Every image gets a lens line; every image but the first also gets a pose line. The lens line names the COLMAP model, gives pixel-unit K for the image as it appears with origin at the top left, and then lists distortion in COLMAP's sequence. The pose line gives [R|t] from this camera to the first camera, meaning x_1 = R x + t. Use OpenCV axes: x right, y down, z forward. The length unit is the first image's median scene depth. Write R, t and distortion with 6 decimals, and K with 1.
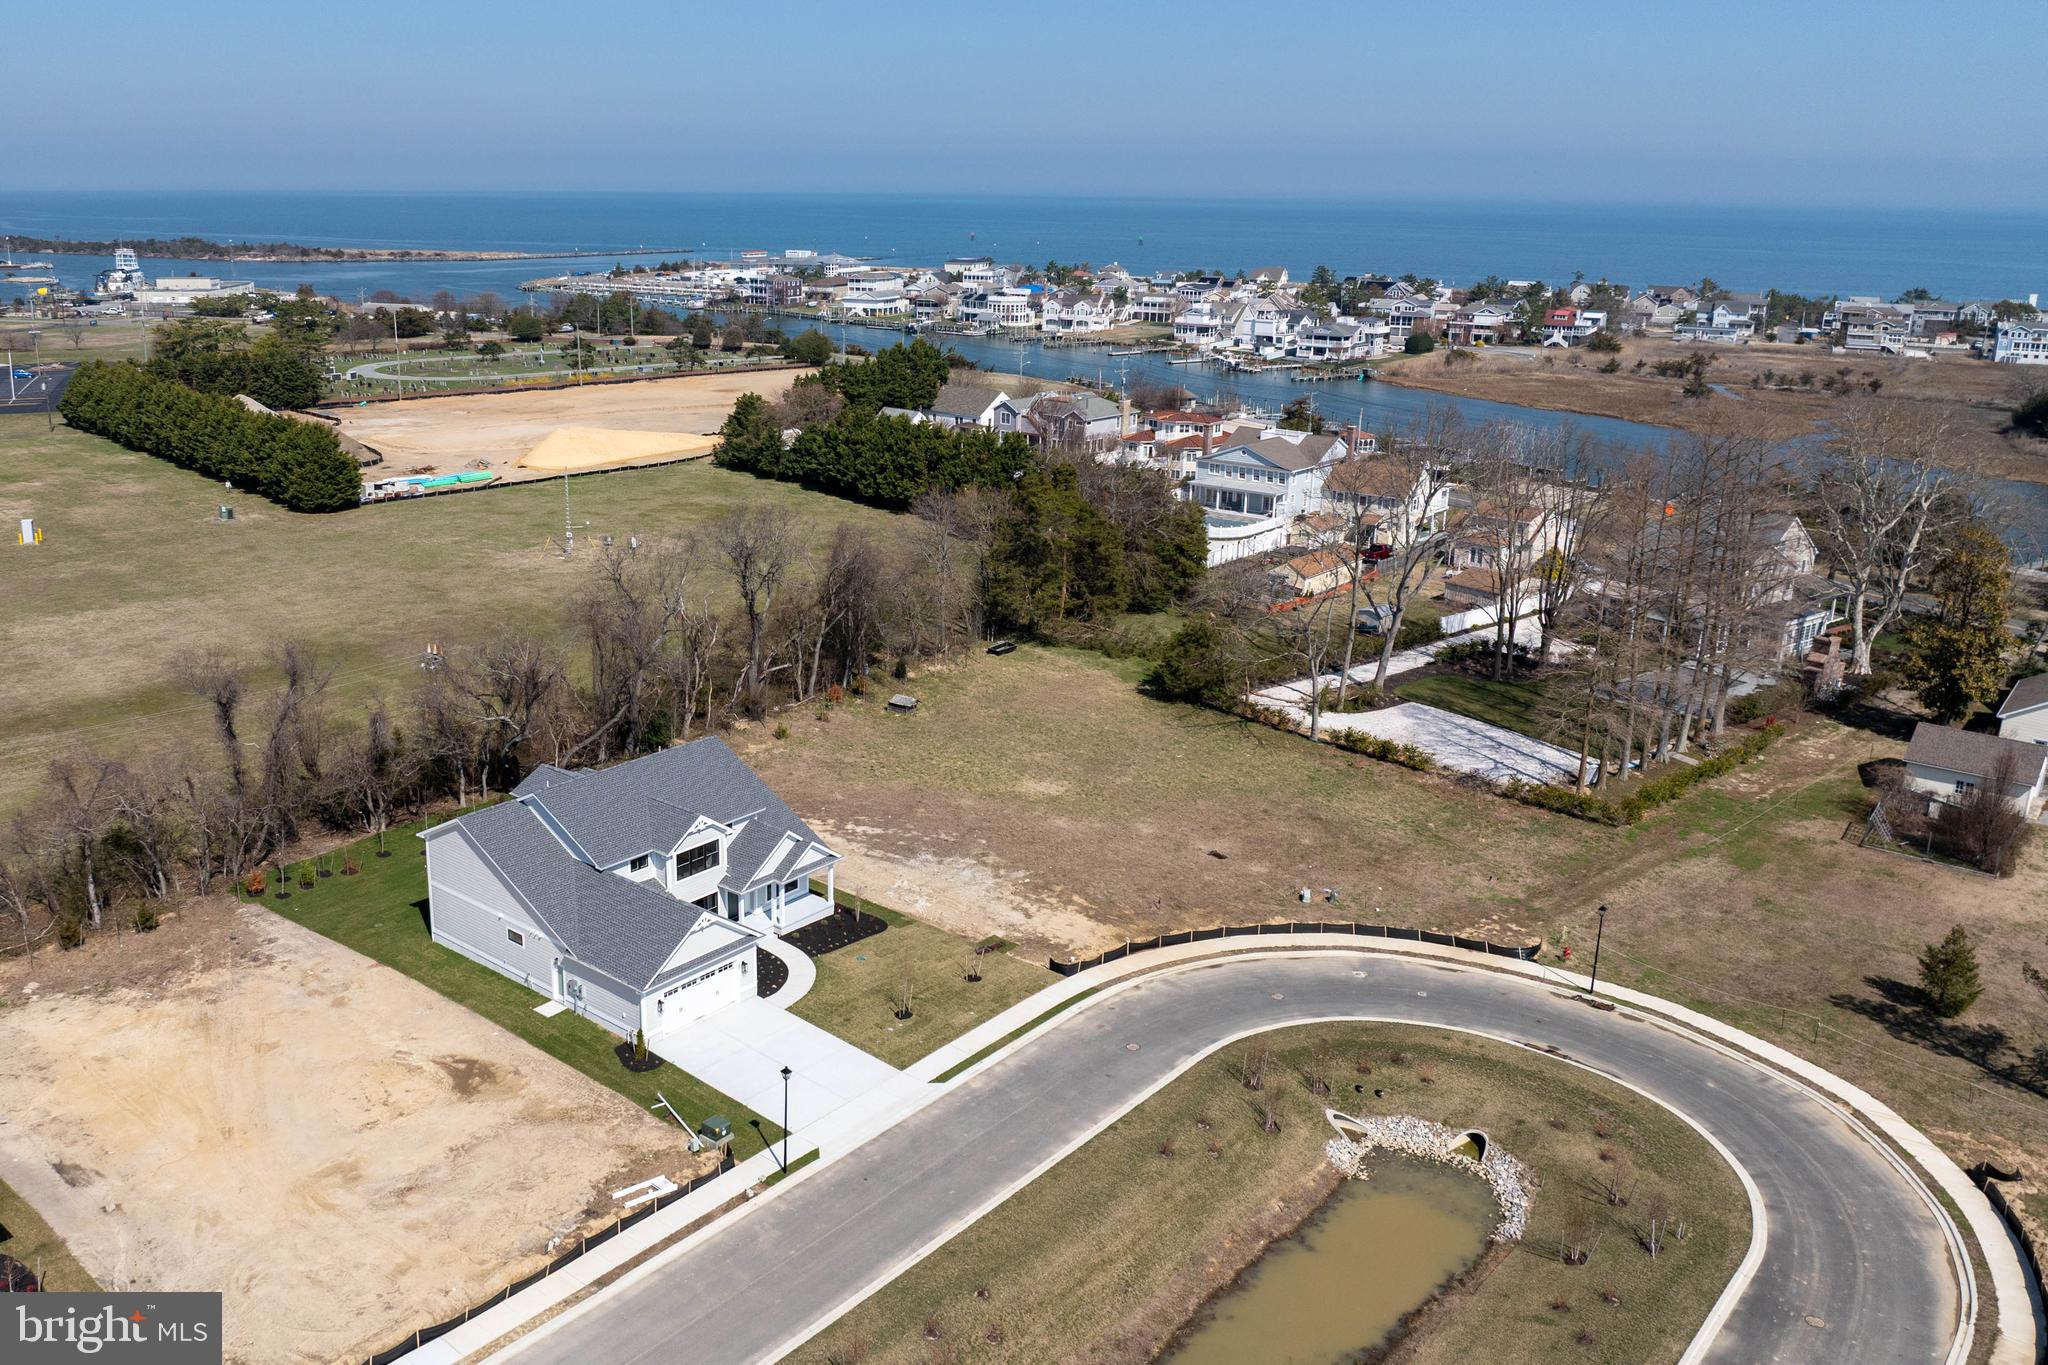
lens RADIAL K [[1684.5, 0, 932.4], [0, 1684.5, 677.9], [0, 0, 1]] dist [-0.026536, -0.009598]
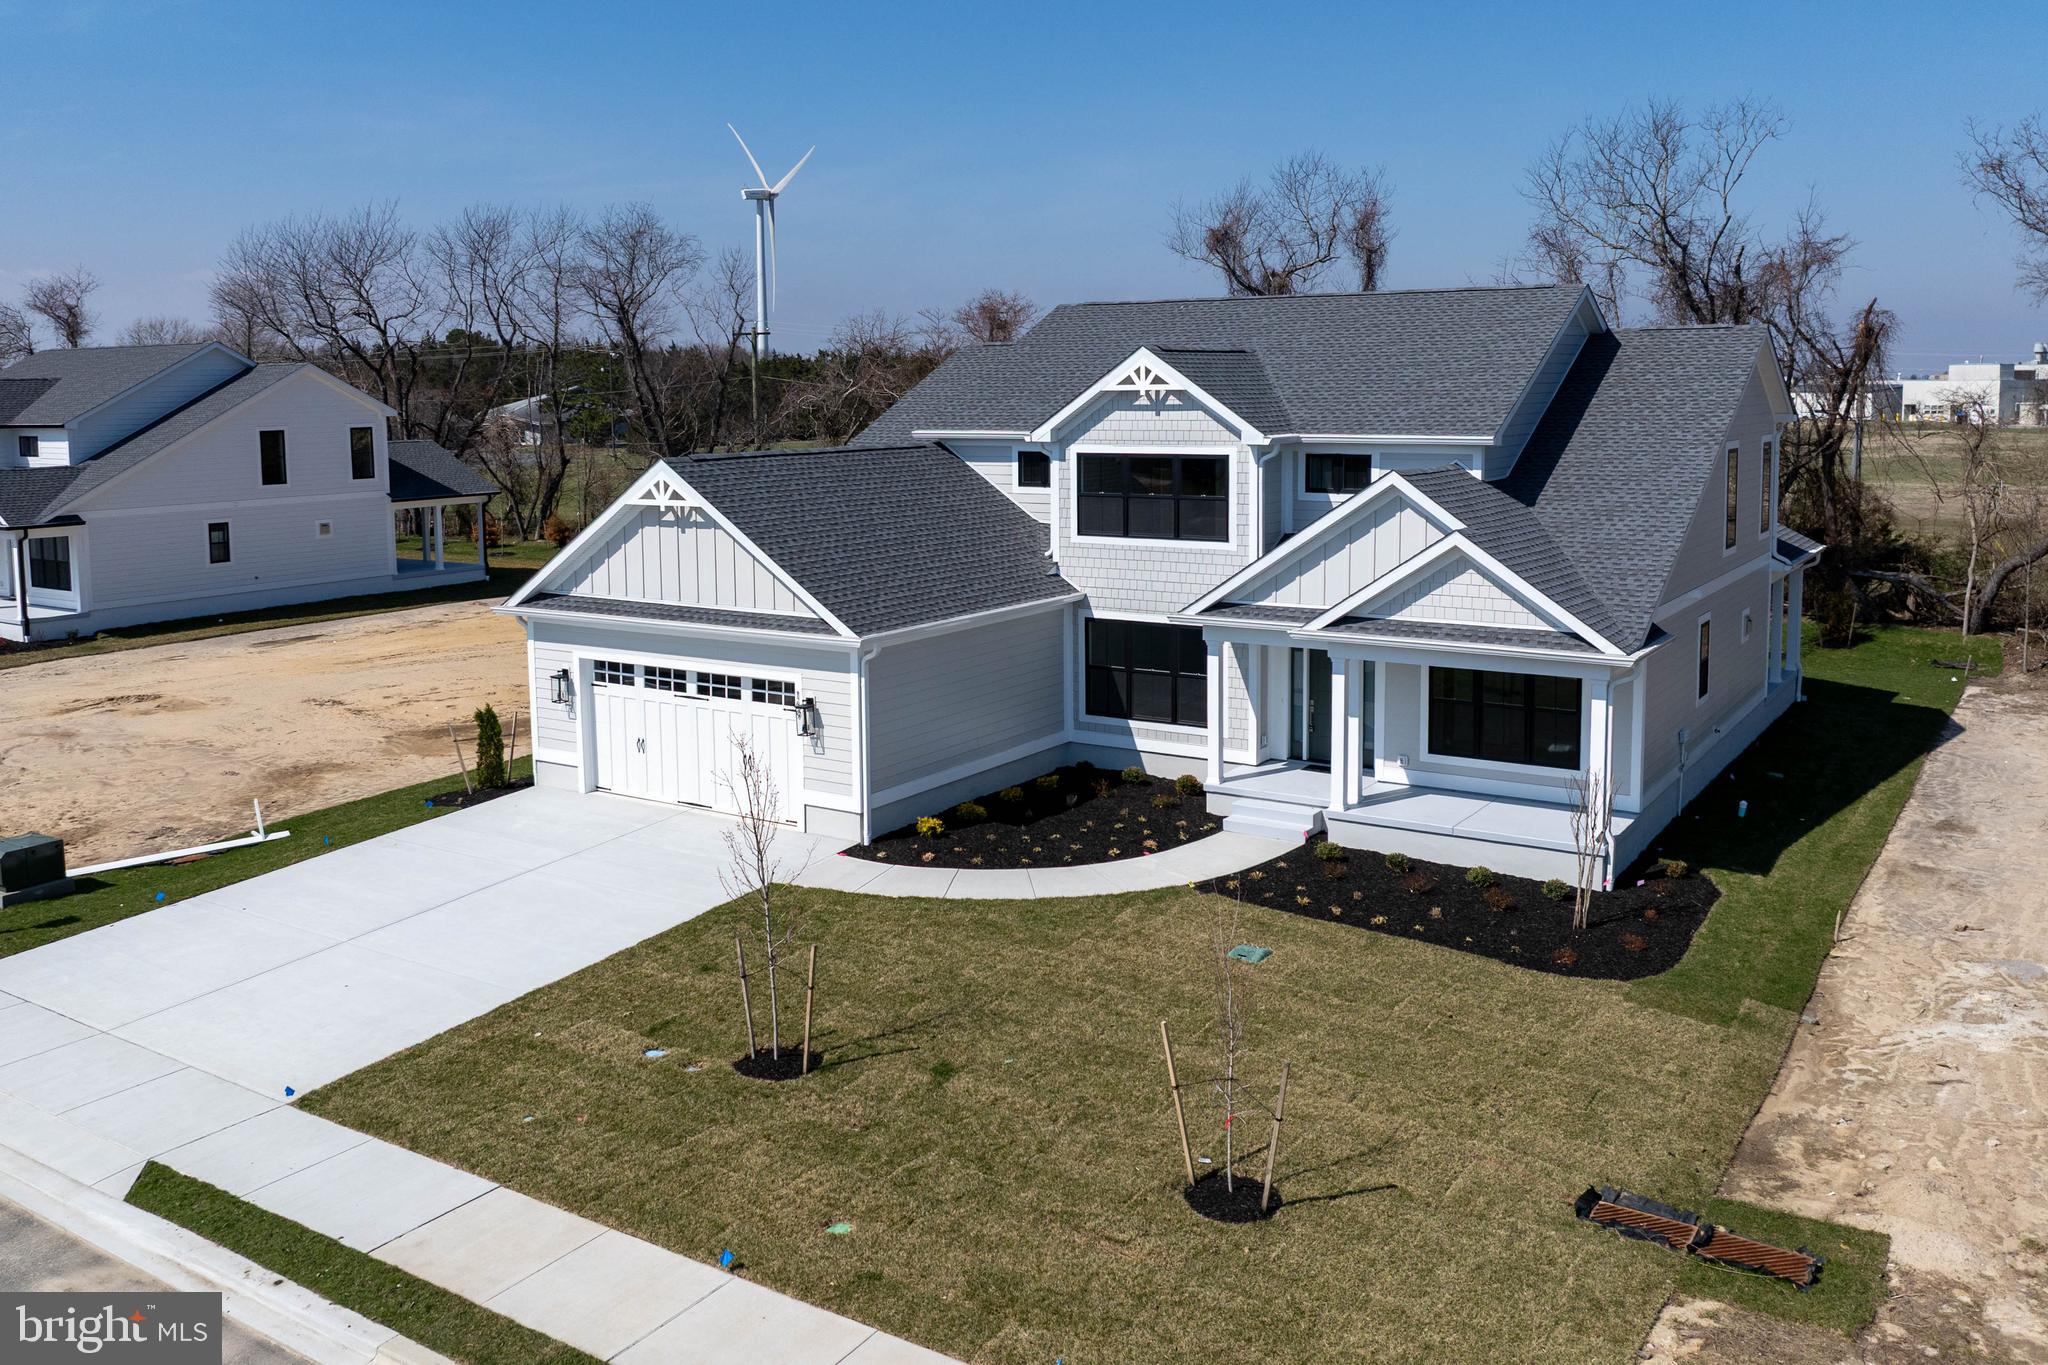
lens RADIAL K [[1633.1, 0, 1024.0], [0, 1633.1, 682.5], [0, 0, 1]] dist [-0.041642, -0.000443]
pose [[0.125243, 0.152877, -0.980277, 0.178172], [-0.276032, 0.954414, 0.113577, 0.113485], [0.952954, 0.256363, 0.161733, 0.932944]]
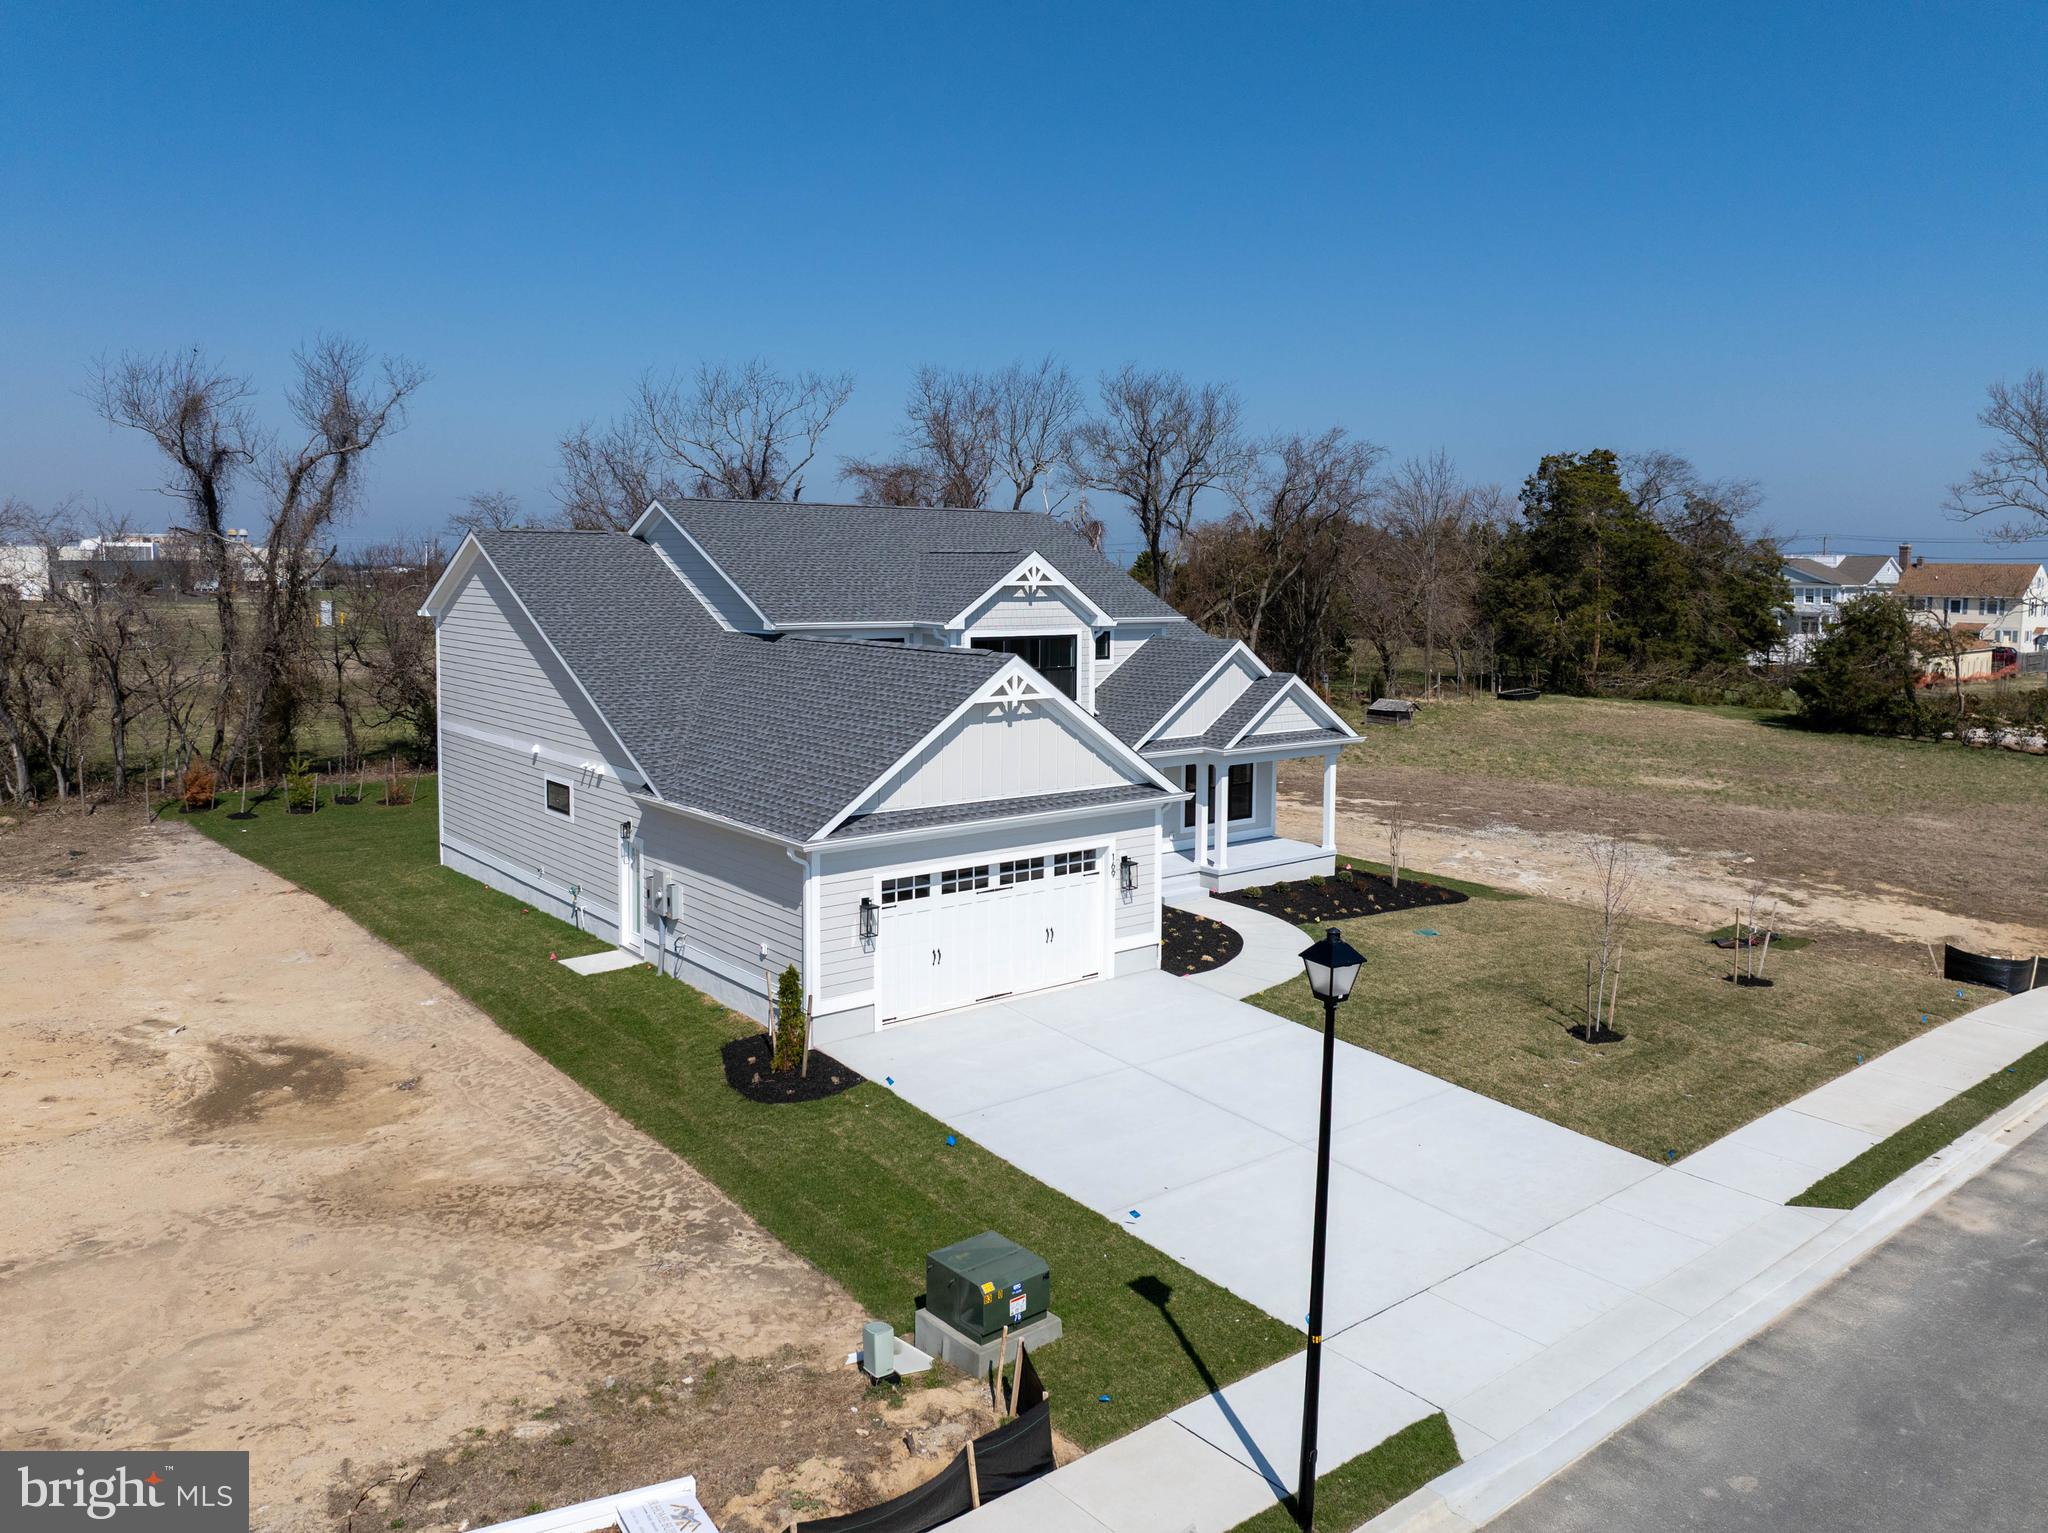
lens RADIAL K [[1472.7, 0, 1024.0], [0, 1472.7, 766.5], [0, 0, 1]] dist [-0.030350, -0.004036]
pose [[0.982241, 0.014185, -0.187087, -0.071429], [-0.044119, 0.986640, -0.156830, 0.188215], [0.182363, 0.162299, 0.969744, 0.652475]]
